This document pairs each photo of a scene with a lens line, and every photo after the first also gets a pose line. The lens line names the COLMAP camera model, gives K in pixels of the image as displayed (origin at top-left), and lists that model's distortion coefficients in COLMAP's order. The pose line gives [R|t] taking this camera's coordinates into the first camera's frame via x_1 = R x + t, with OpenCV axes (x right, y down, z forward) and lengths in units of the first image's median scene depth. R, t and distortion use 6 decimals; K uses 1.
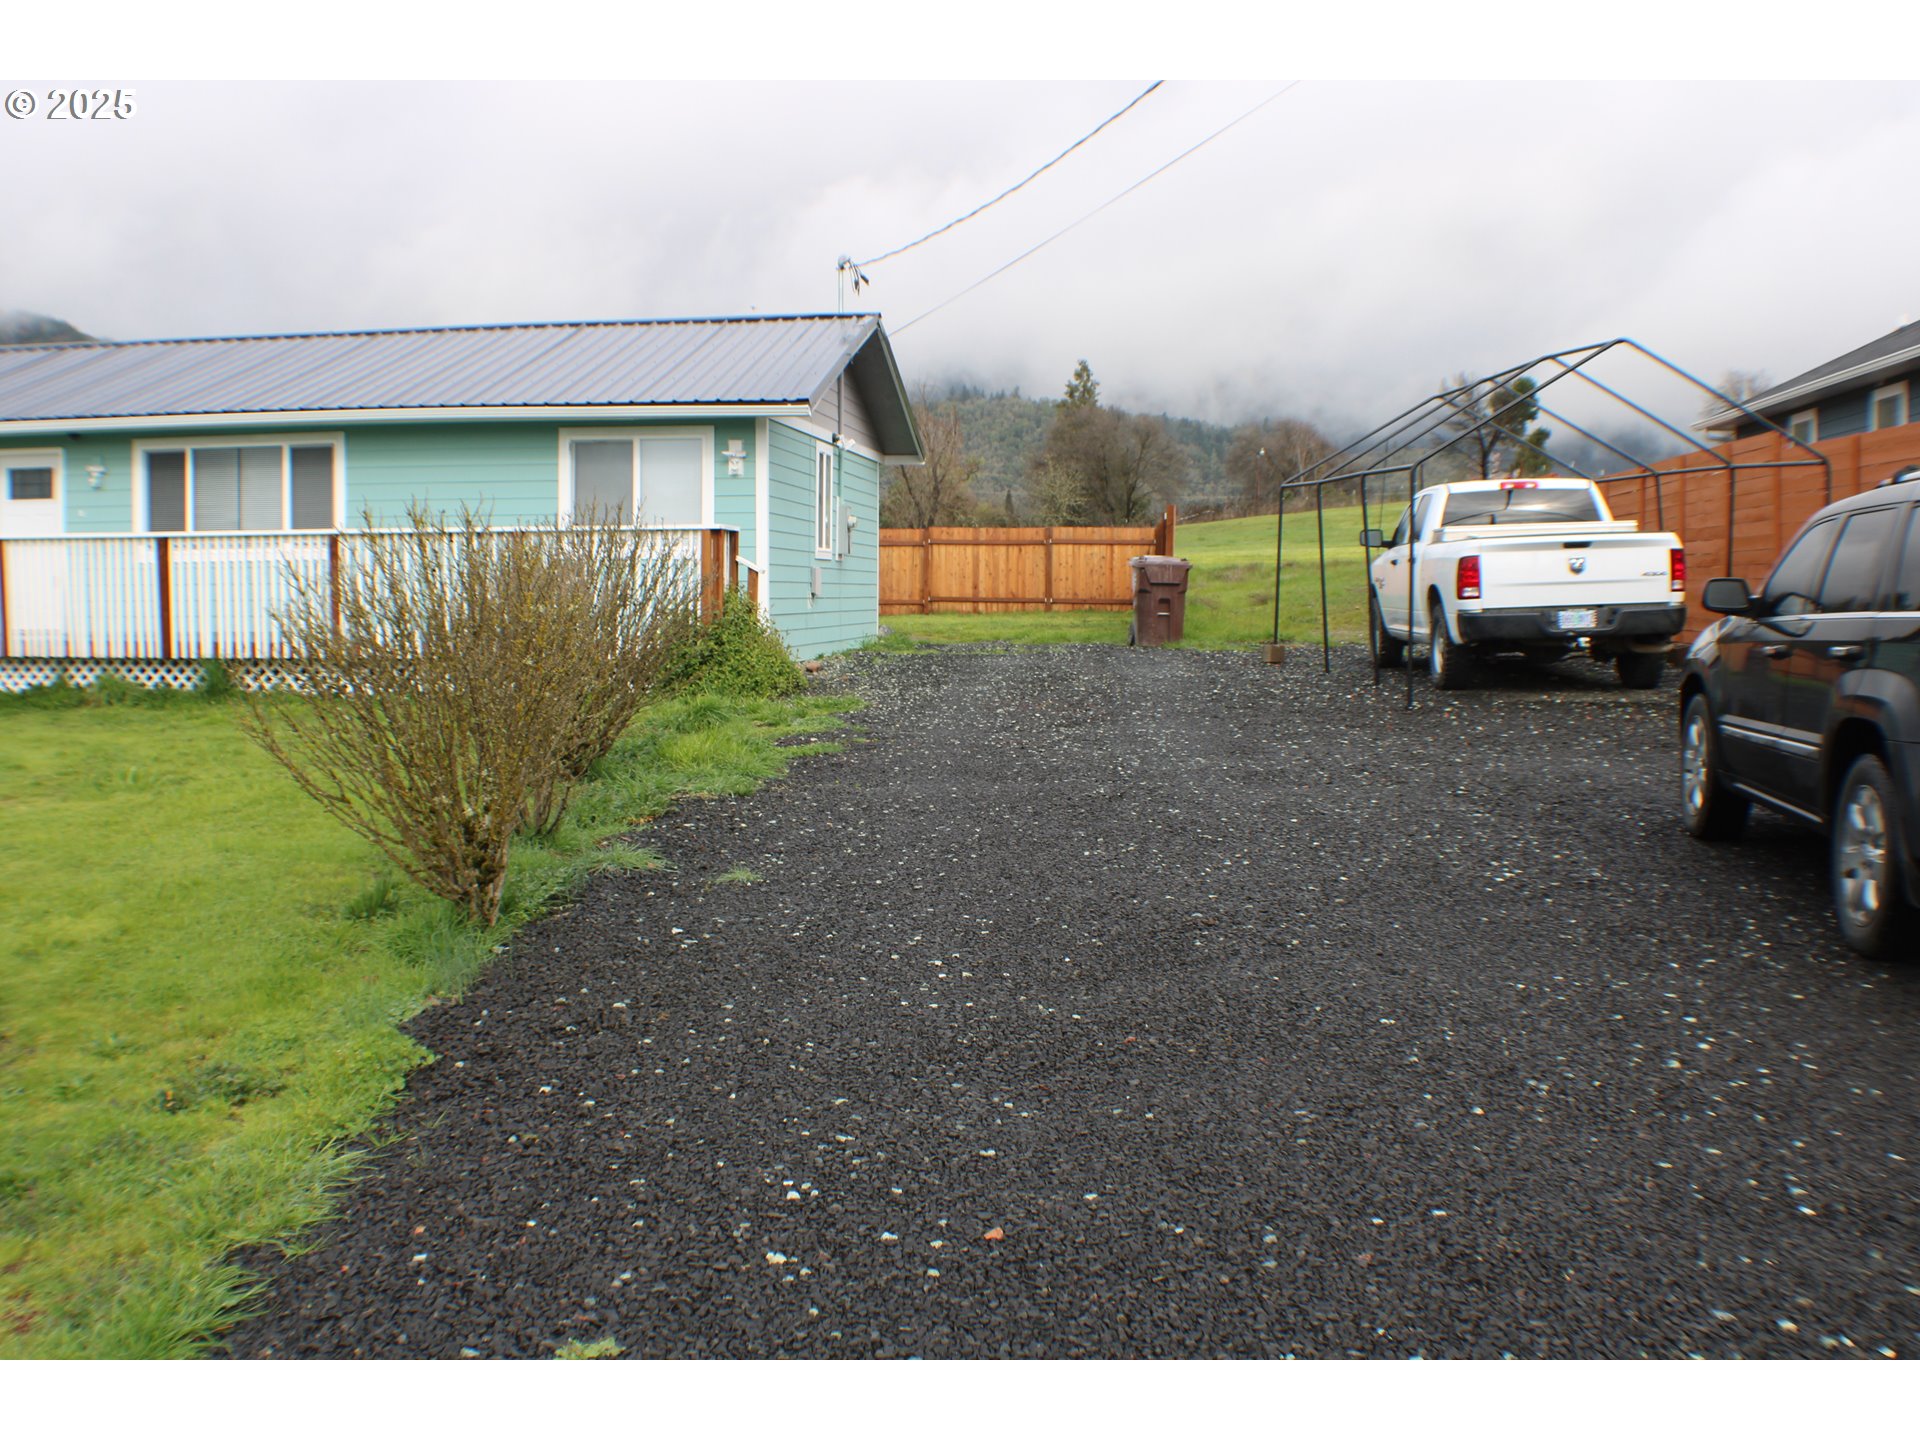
lens RADIAL K [[1906.4, 0, 962.6], [0, 1906.4, 740.5], [0, 0, 1]] dist [-0.221429, 0.115412]
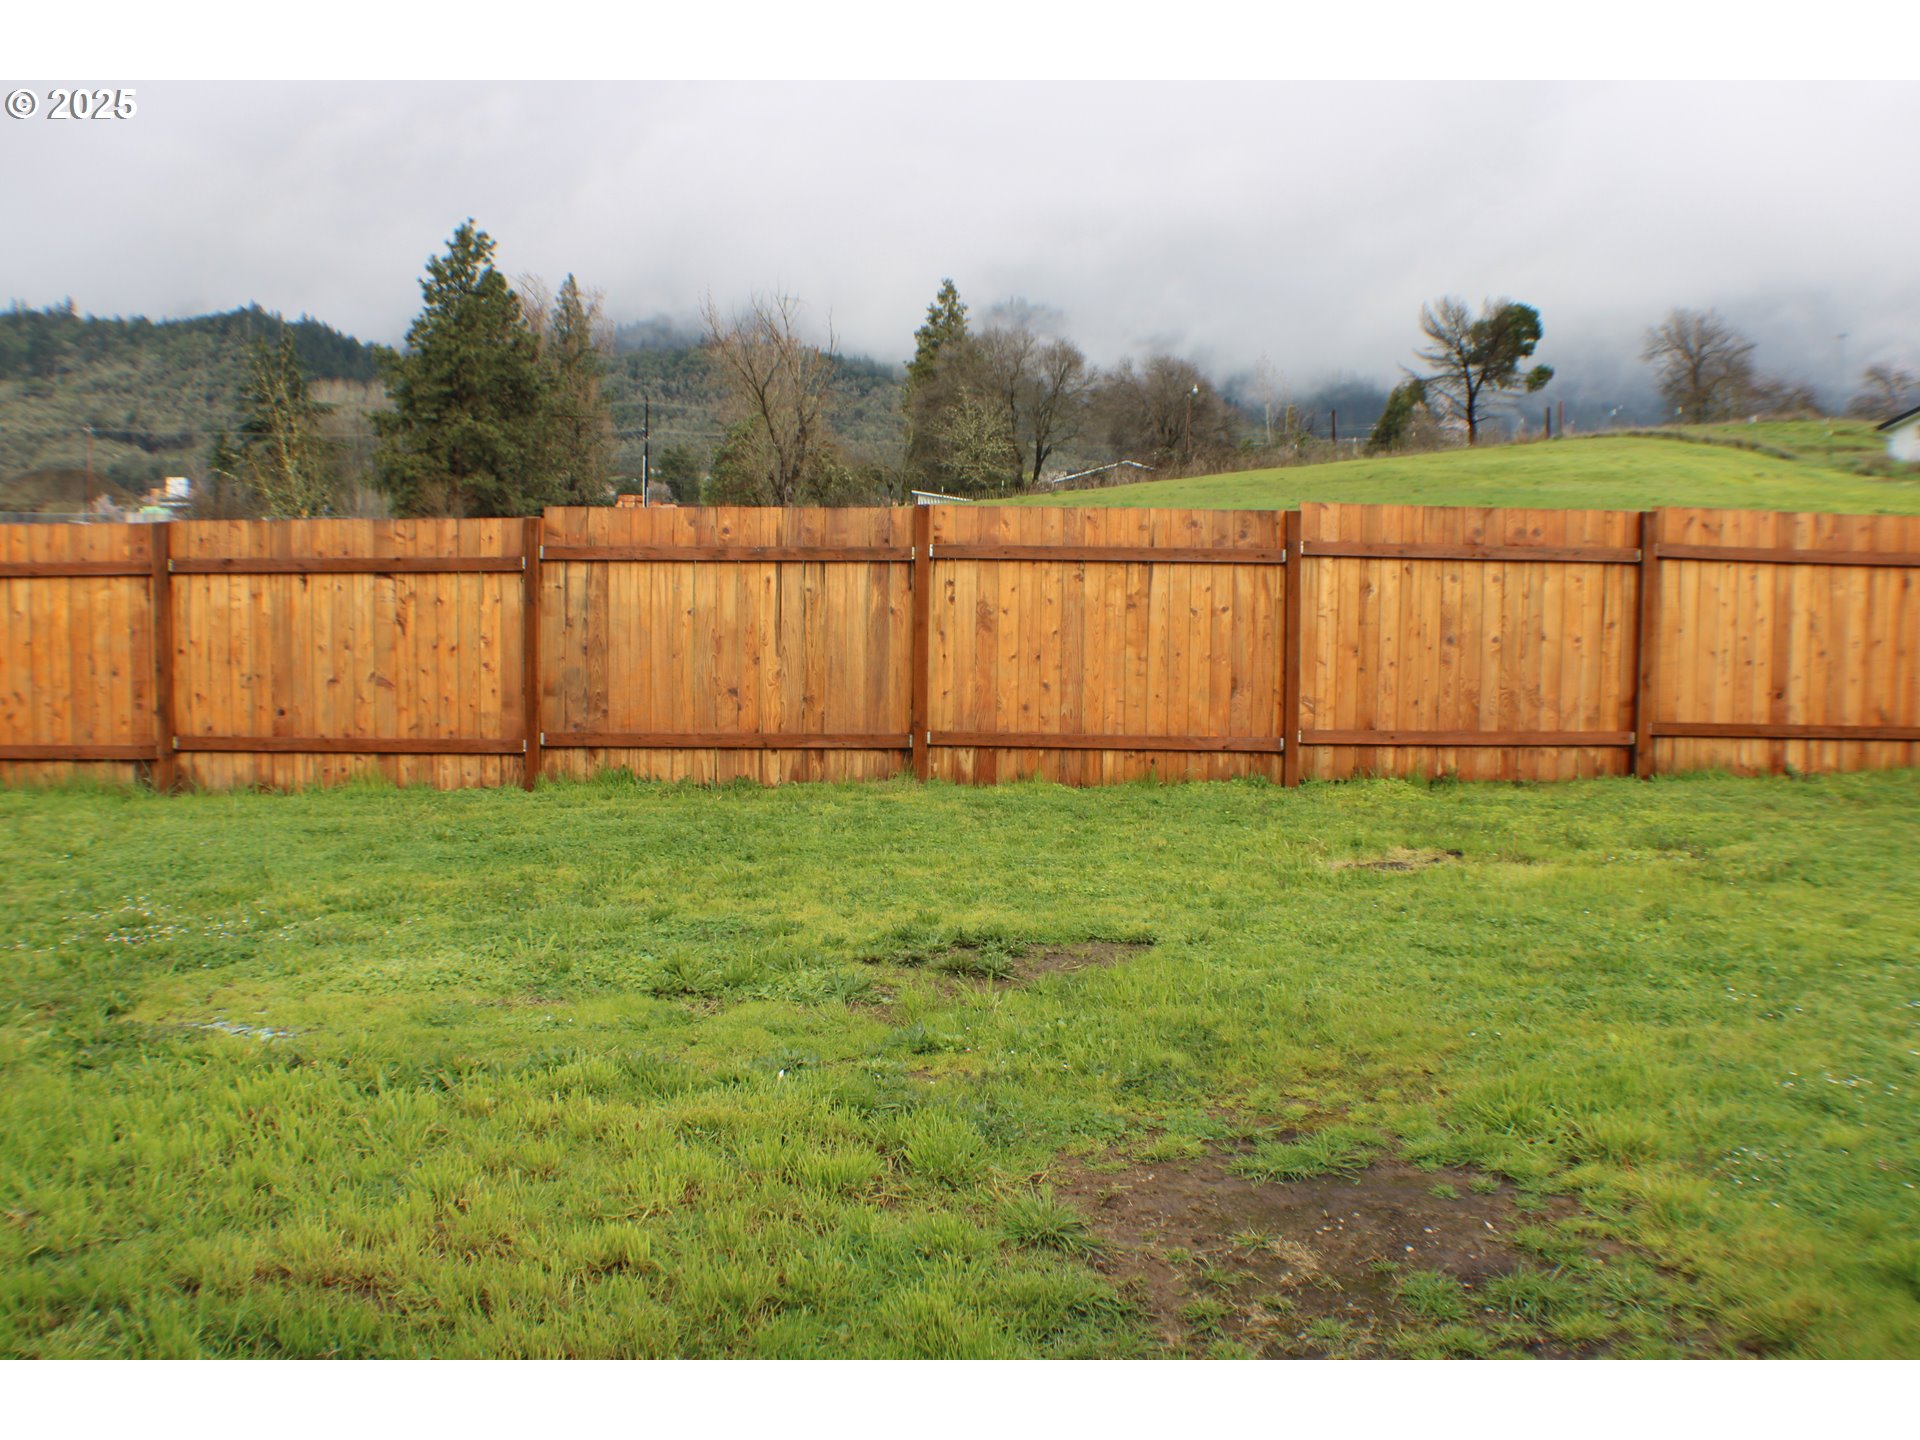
lens RADIAL K [[1906.4, 0, 962.6], [0, 1906.4, 740.5], [0, 0, 1]] dist [-0.221429, 0.115412]
pose [[0.990753, -0.008526, 0.135410, -0.175044], [0.005087, 0.999656, 0.025718, -0.081321], [-0.135583, -0.024791, 0.990456, 0.708112]]
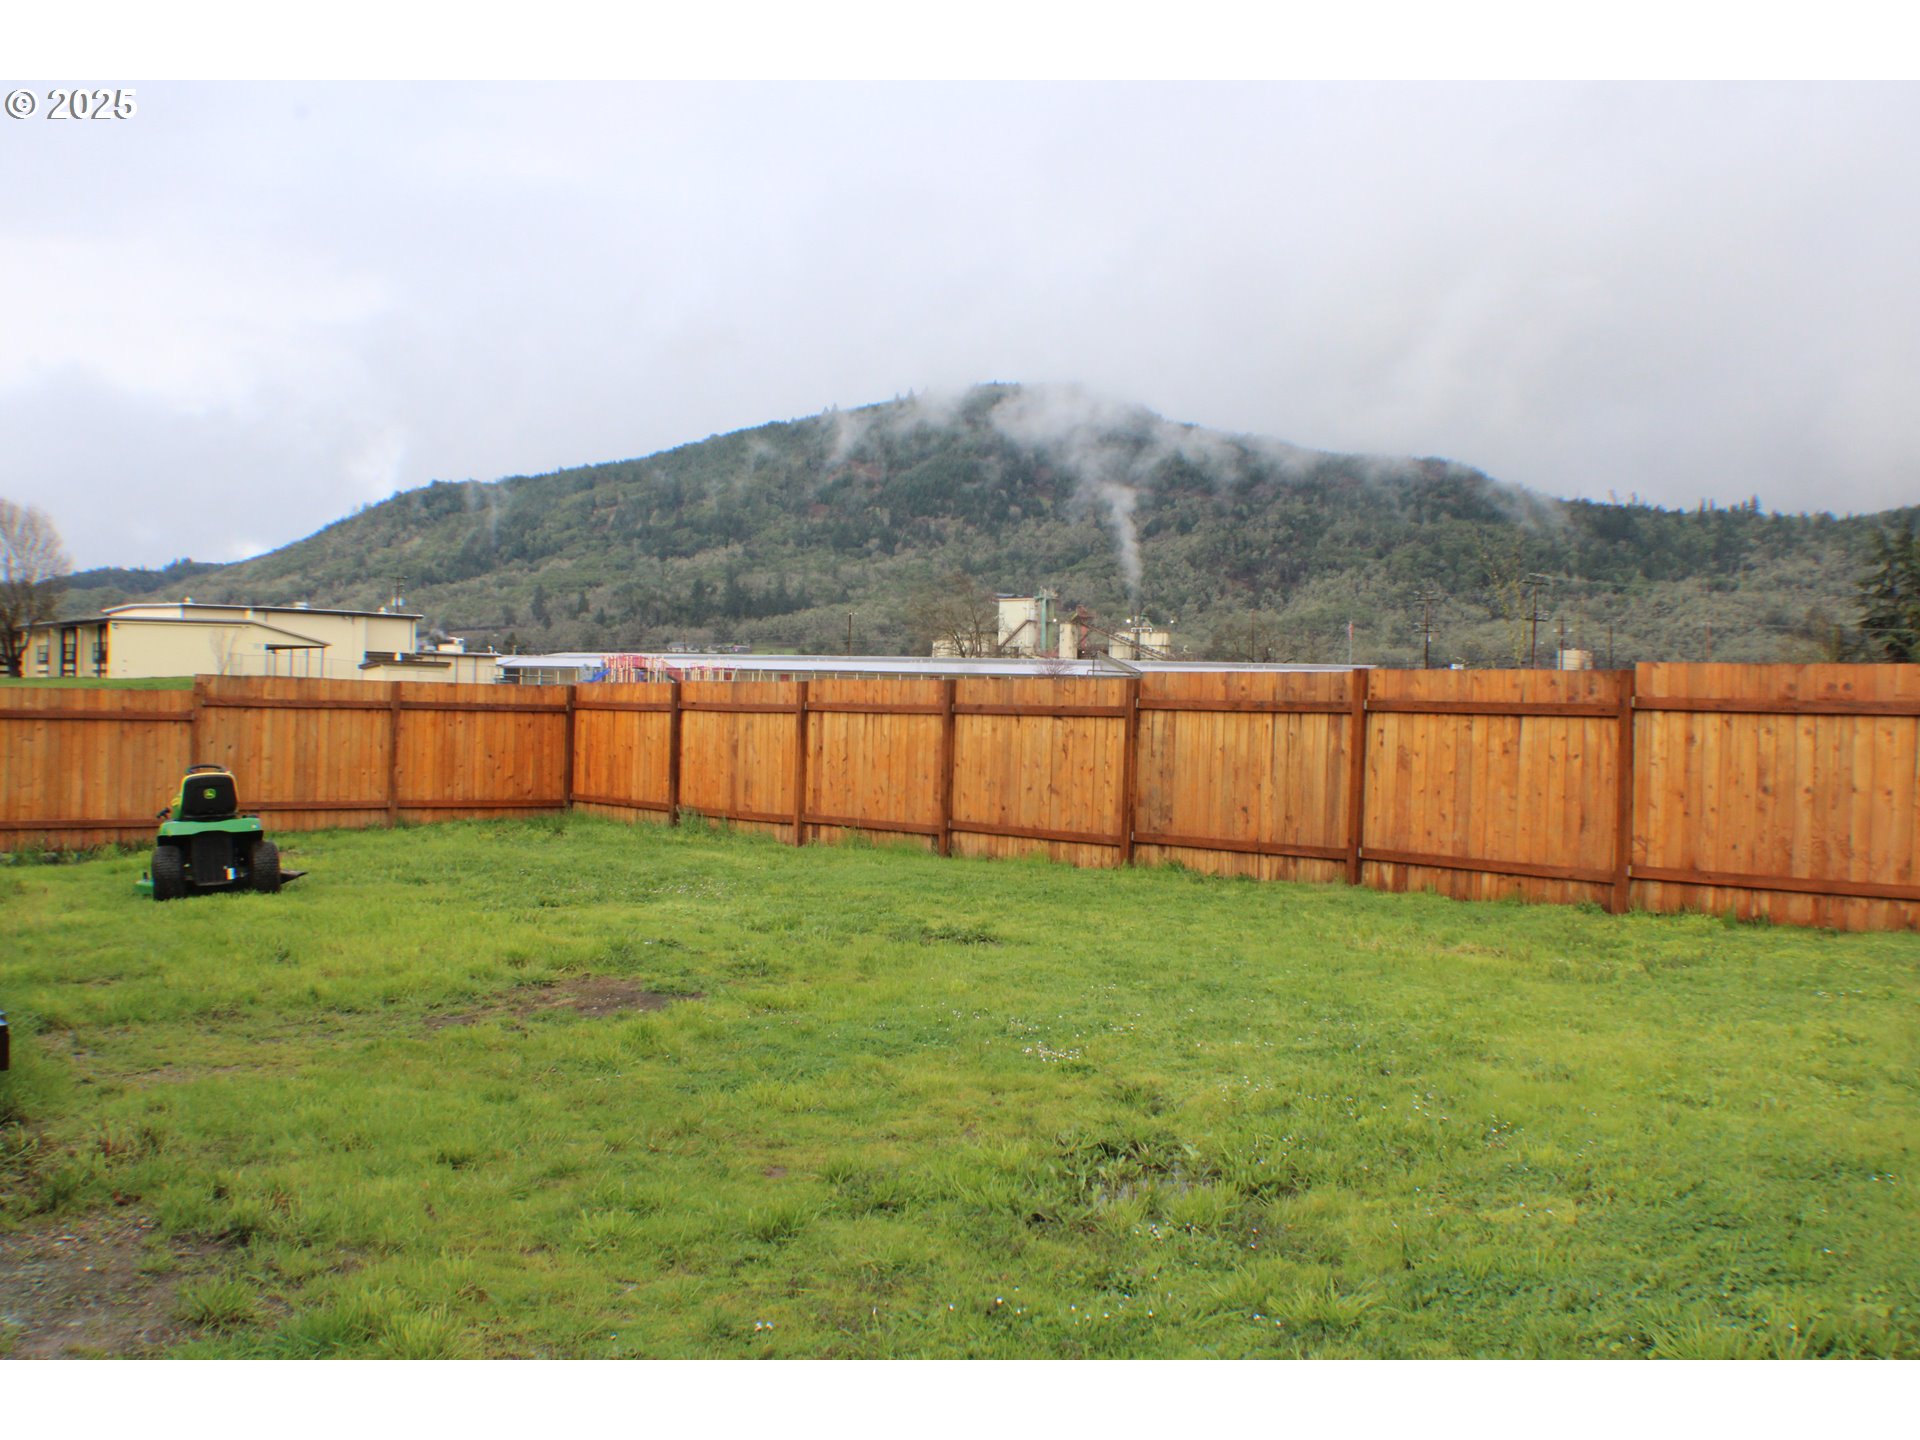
lens RADIAL K [[1903.7, 0, 951.1], [0, 1903.7, 720.9], [0, 0, 1]] dist [-0.207734, 0.102826]
pose [[0.740897, 0.017256, -0.671397, 0.057300], [-0.076035, 0.995398, -0.058323, -0.071823], [0.667301, 0.094261, 0.738799, 0.671689]]
